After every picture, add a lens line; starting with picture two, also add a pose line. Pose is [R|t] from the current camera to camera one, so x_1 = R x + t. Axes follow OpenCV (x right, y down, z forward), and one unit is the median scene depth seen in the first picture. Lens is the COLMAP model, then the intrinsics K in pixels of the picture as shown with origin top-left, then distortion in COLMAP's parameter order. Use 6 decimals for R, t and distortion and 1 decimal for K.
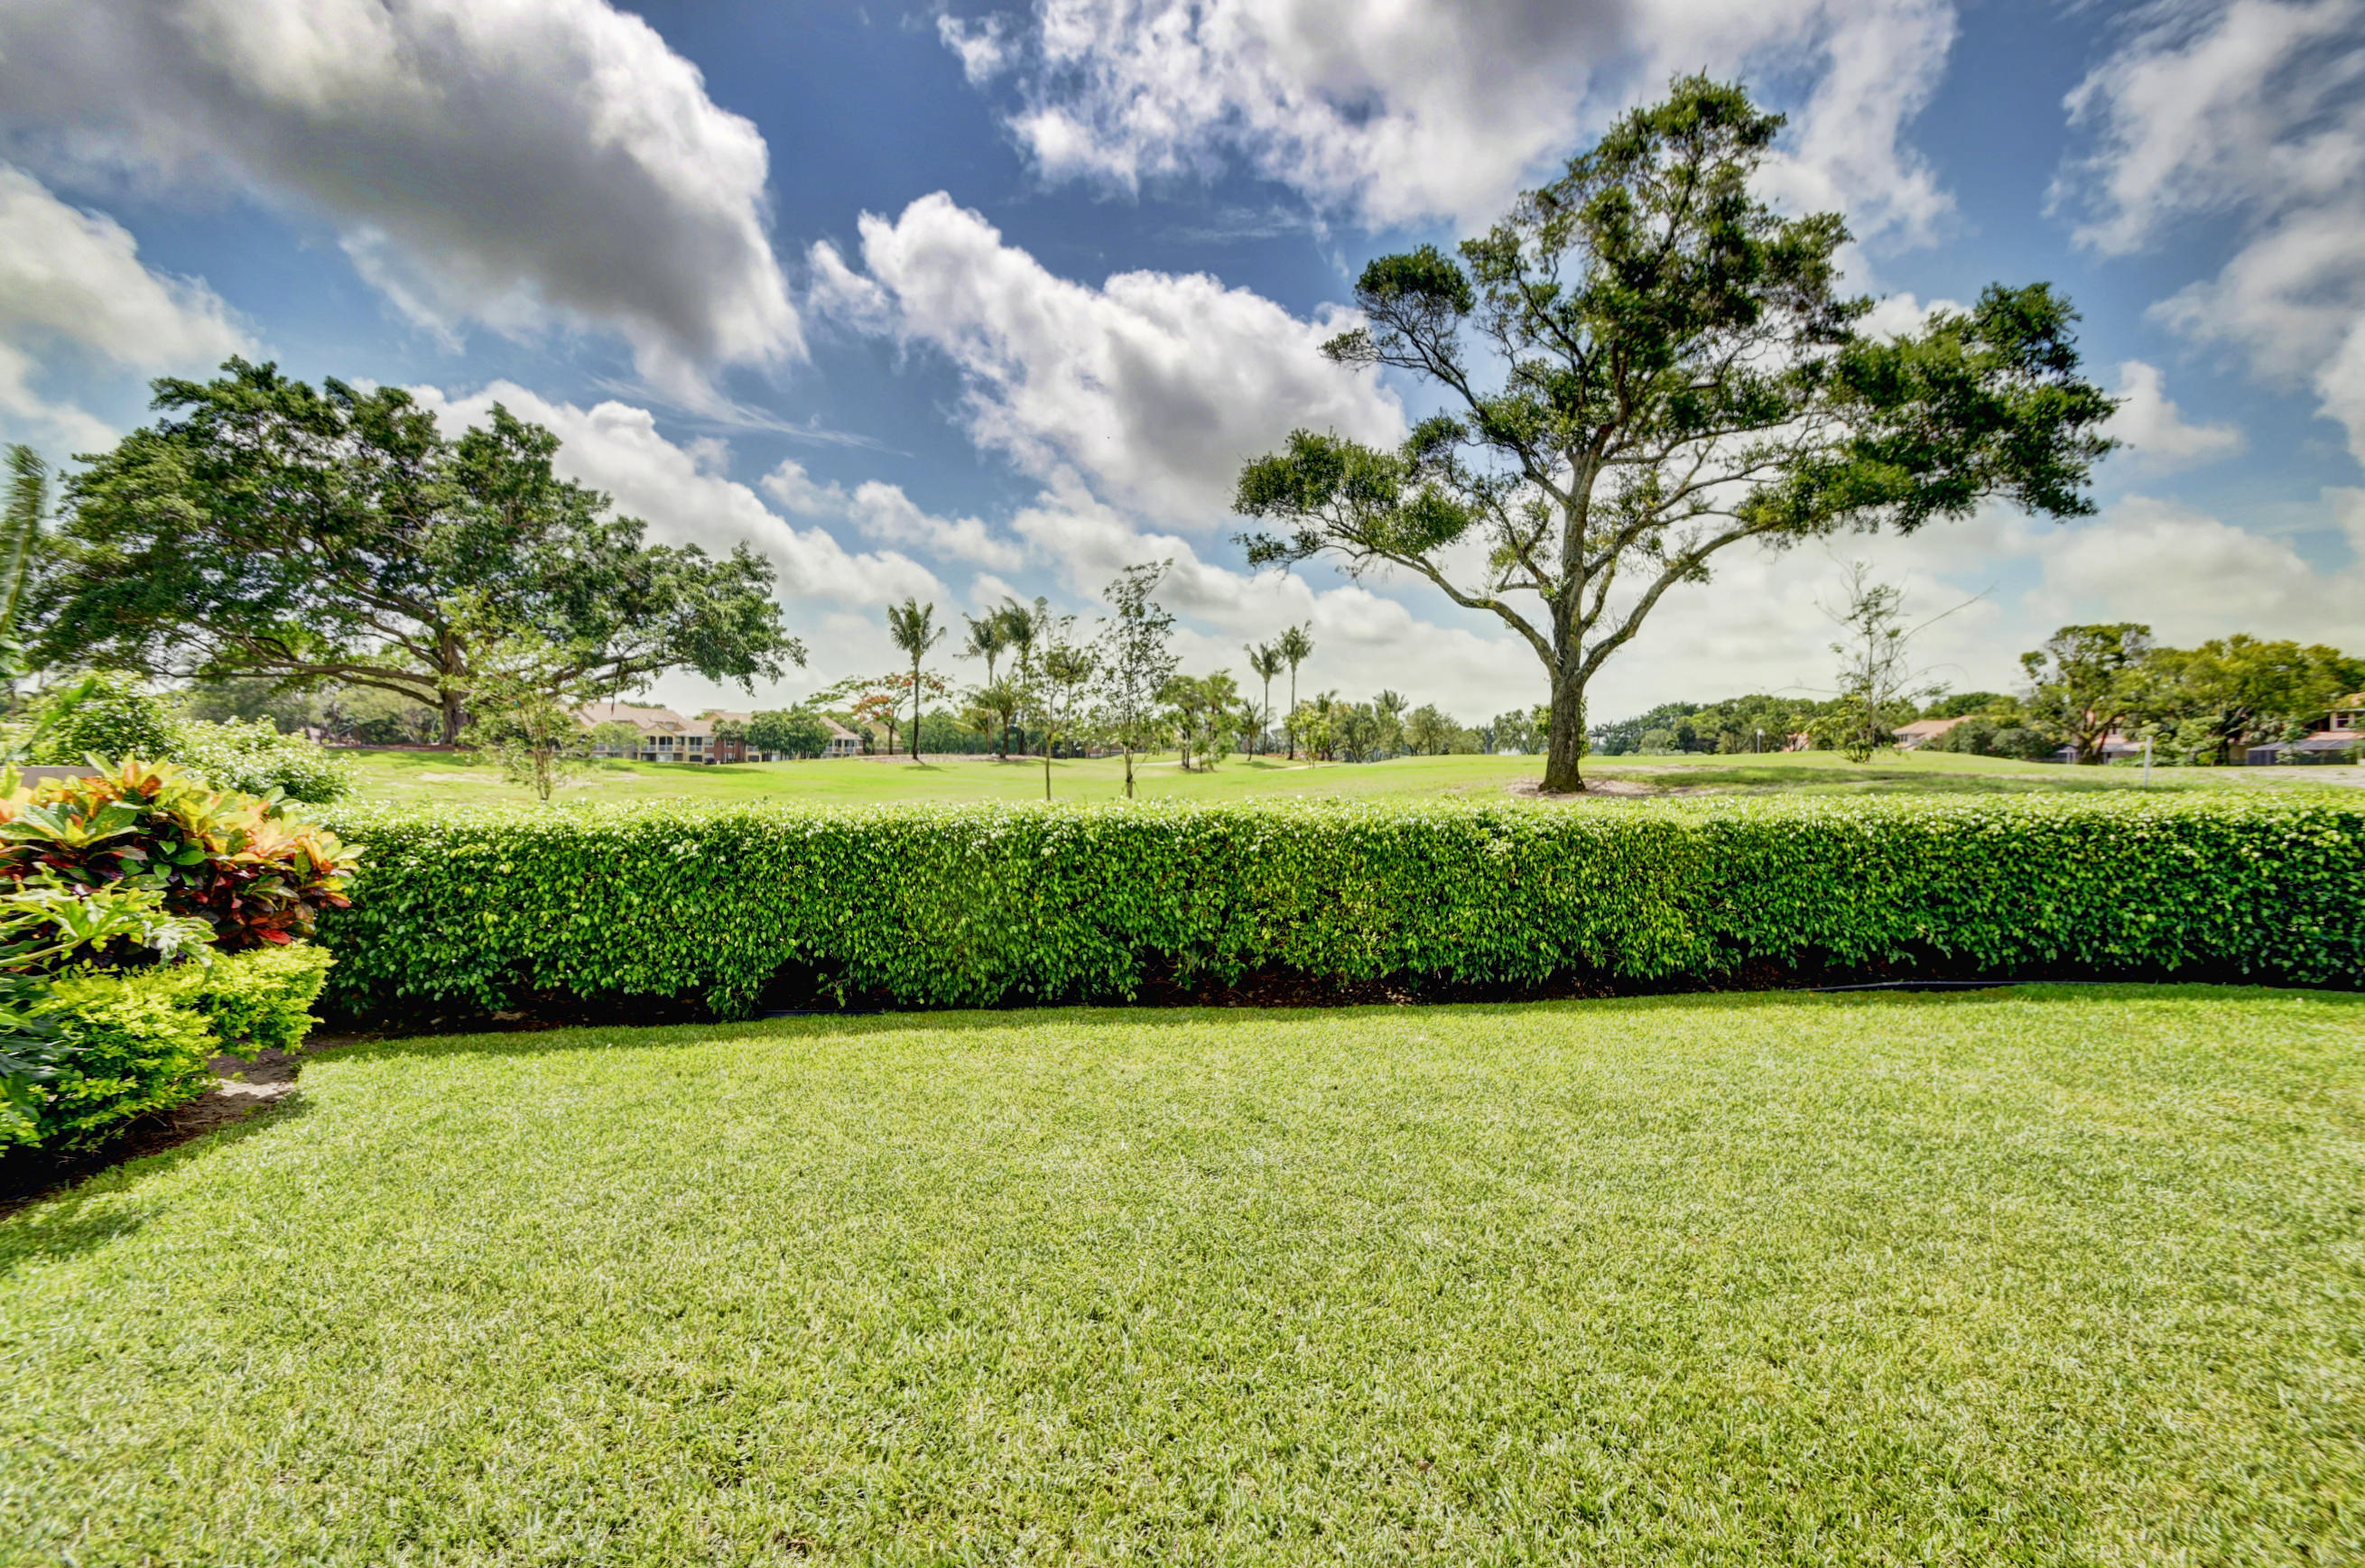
lens RADIAL K [[1085.3, 0, 1202.9], [0, 1085.3, 762.1], [0, 0, 1]] dist [-0.002456, -0.000515]
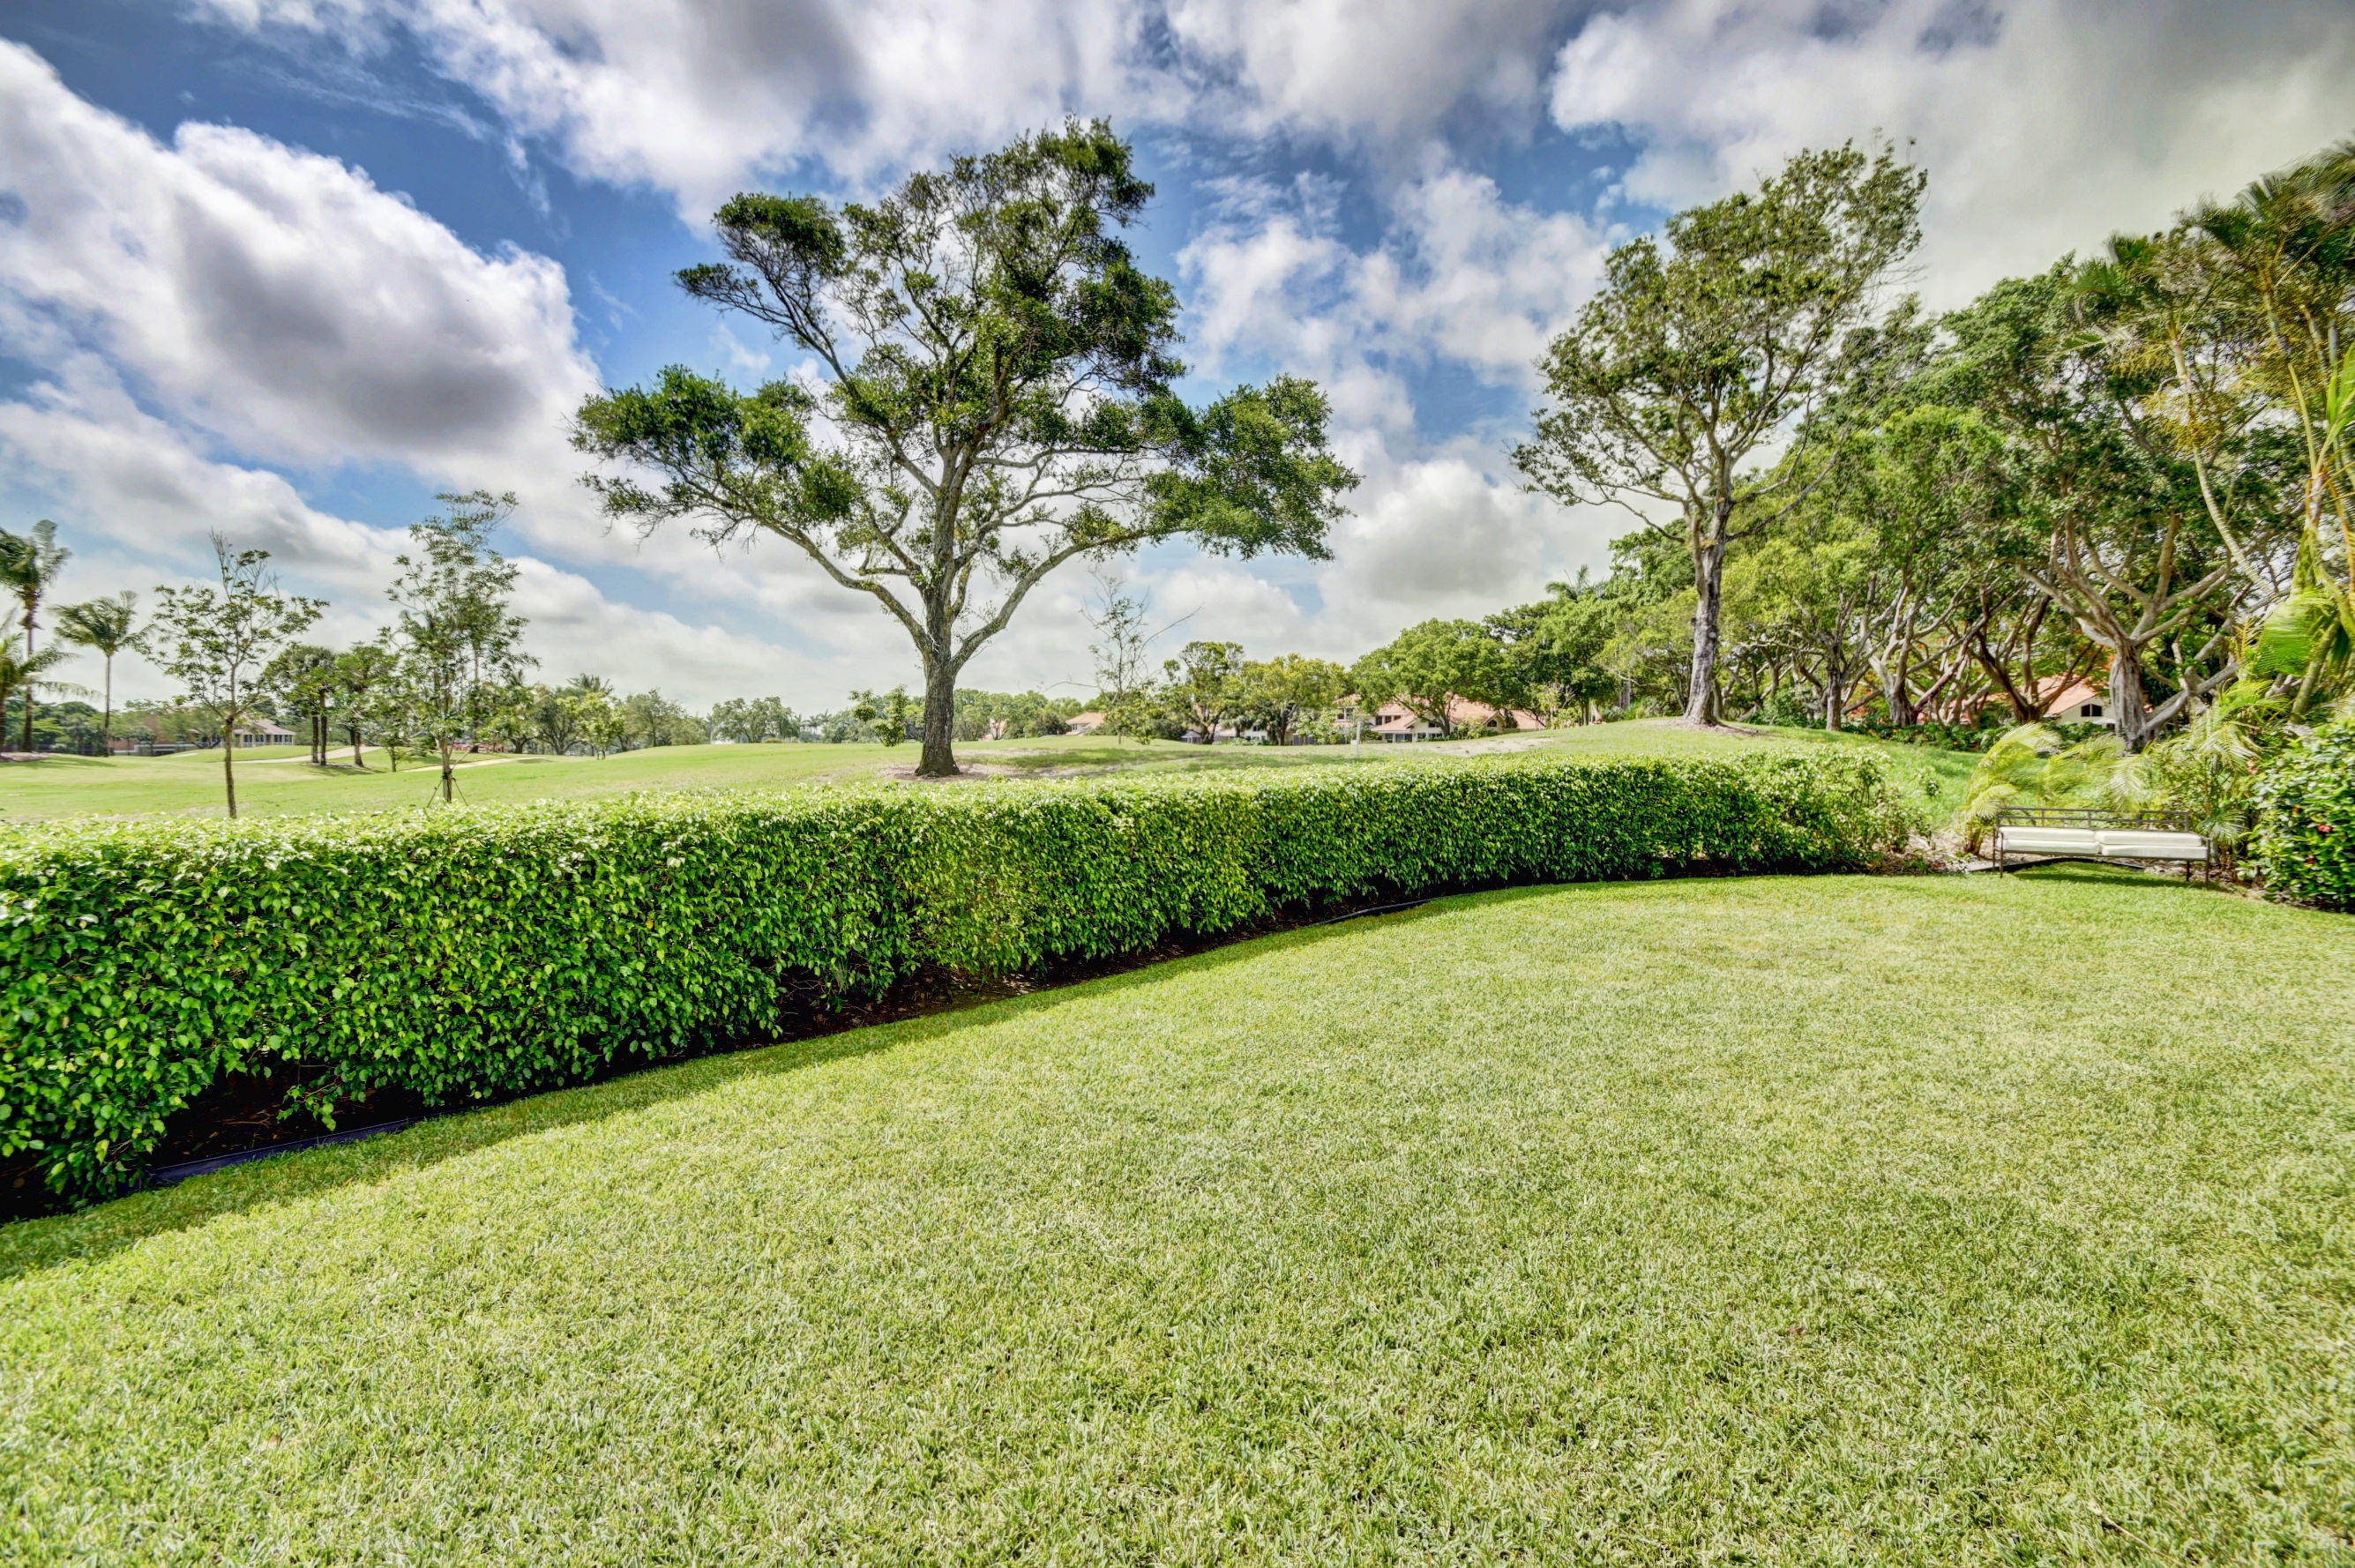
lens RADIAL K [[1056.1, 0, 1204.2], [0, 1056.1, 771.4], [0, 0, 1]] dist [0.015537, -0.018667]
pose [[0.759089, -0.027516, 0.650406, -0.155383], [0.015041, 0.999581, 0.024734, 0.002844], [-0.650814, -0.008992, 0.759184, 0.088678]]
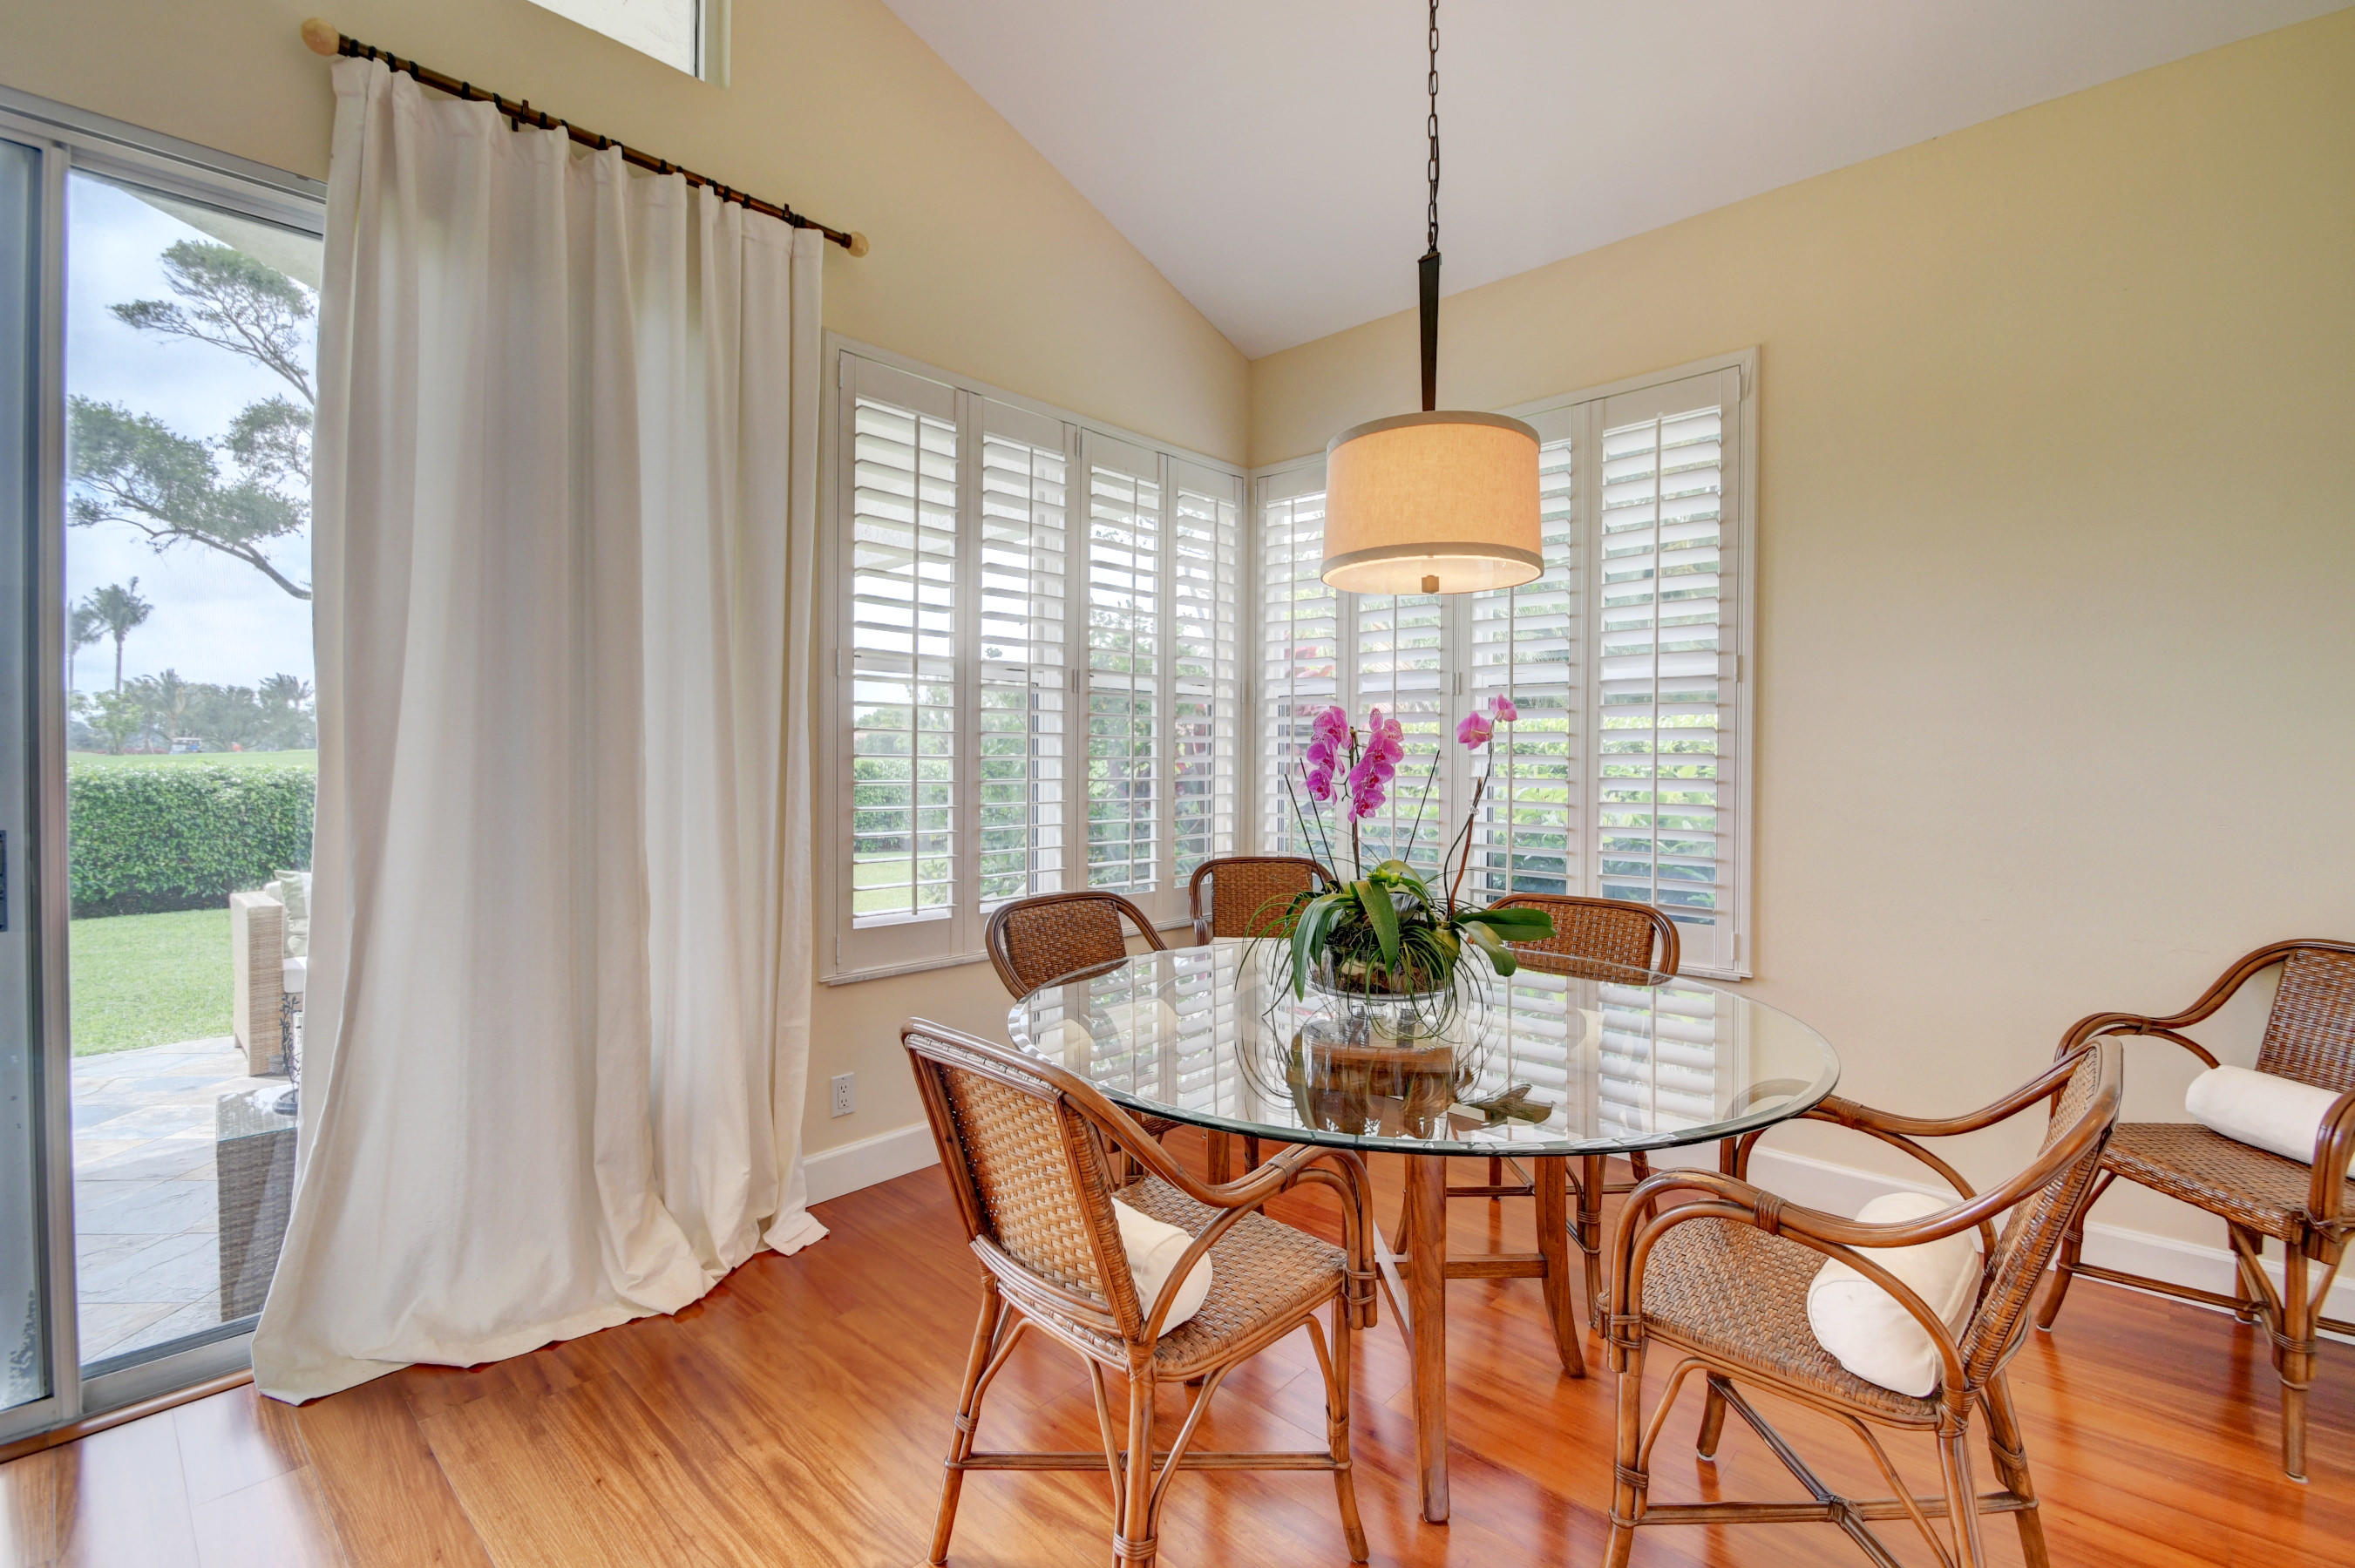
lens RADIAL K [[1038.8, 0, 1188.8], [0, 1038.8, 769.0], [0, 0, 1]] dist [0.006201, -0.013271]
pose [[0.637298, -0.002379, 0.770614, 0.021300], [-0.001903, 0.999987, 0.004661, 0.018894], [-0.770615, -0.004437, 0.637285, -0.351272]]
